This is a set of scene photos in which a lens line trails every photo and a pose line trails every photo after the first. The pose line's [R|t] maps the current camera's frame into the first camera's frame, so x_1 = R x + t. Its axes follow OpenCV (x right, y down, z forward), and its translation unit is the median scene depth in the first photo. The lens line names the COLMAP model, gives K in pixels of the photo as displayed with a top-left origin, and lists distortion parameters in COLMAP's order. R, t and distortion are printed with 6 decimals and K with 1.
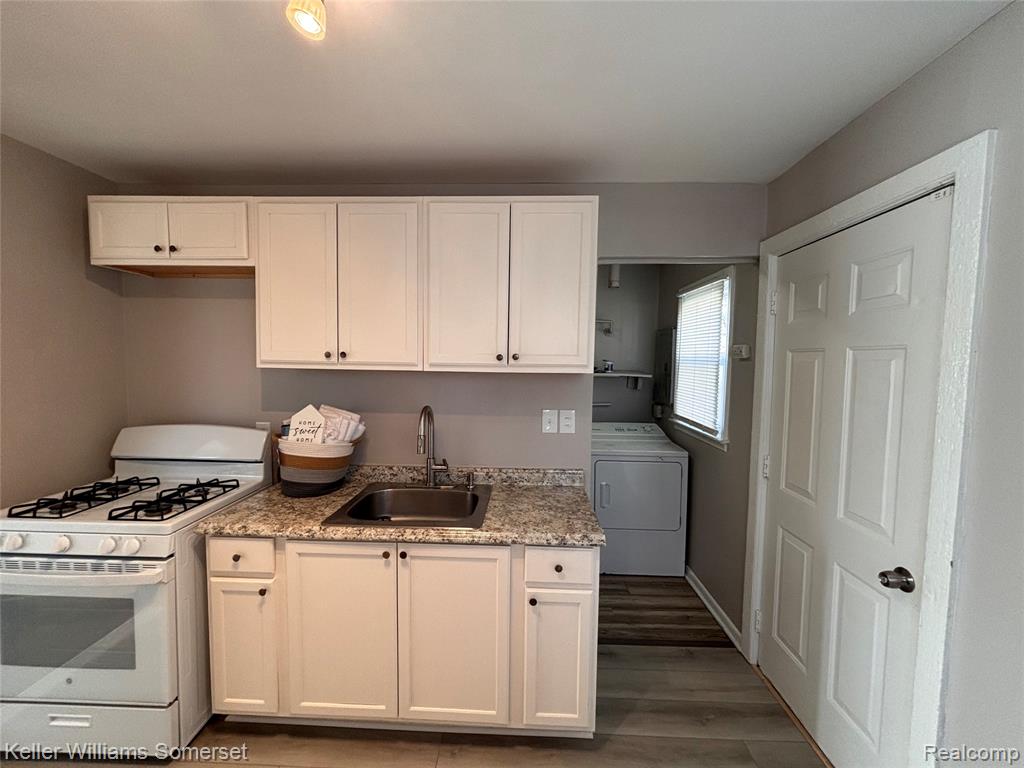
lens RADIAL K [[409.3, 0, 511.3], [0, 409.3, 381.0], [0, 0, 1]] dist [-0.012281, -0.000242]
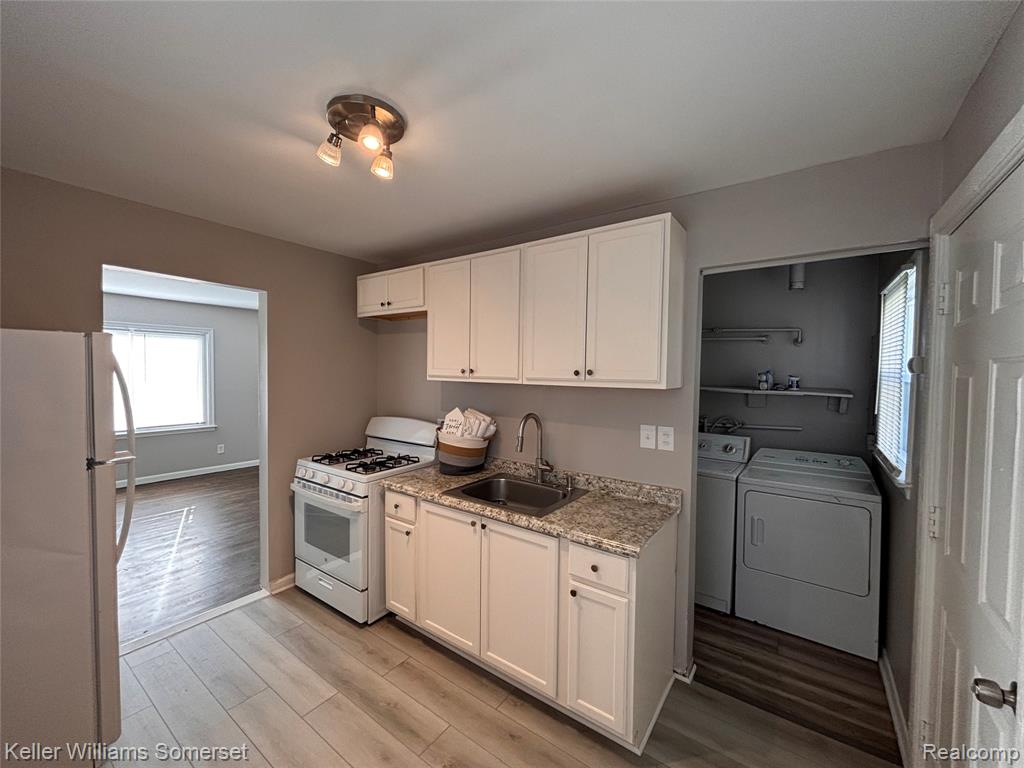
lens RADIAL K [[409.3, 0, 511.3], [0, 409.3, 381.0], [0, 0, 1]] dist [-0.012281, -0.000242]
pose [[0.828800, 0.011530, -0.559426, 0.439067], [-0.030815, 0.999211, -0.025059, -0.002556], [0.558695, 0.038008, 0.828502, -0.030664]]
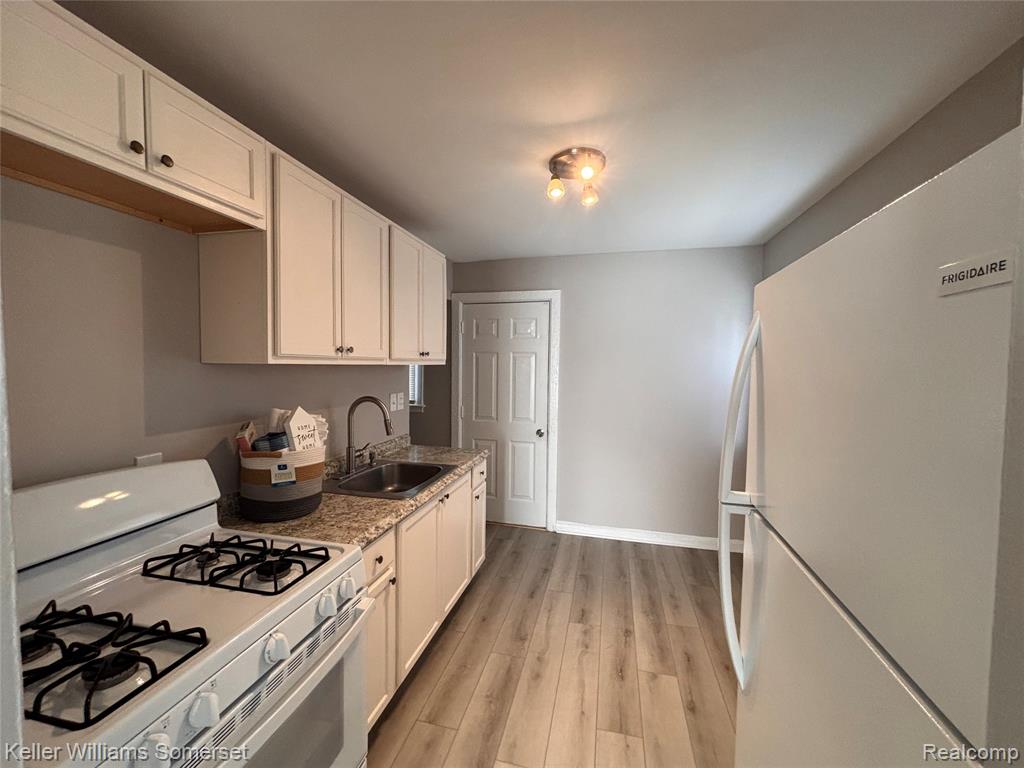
lens RADIAL K [[409.3, 0, 511.3], [0, 409.3, 381.0], [0, 0, 1]] dist [-0.012281, -0.000242]
pose [[0.209442, -0.053999, 0.976329, -1.301882], [0.042390, 0.998037, 0.046106, -0.017392], [-0.976902, 0.031730, 0.211320, 0.401627]]
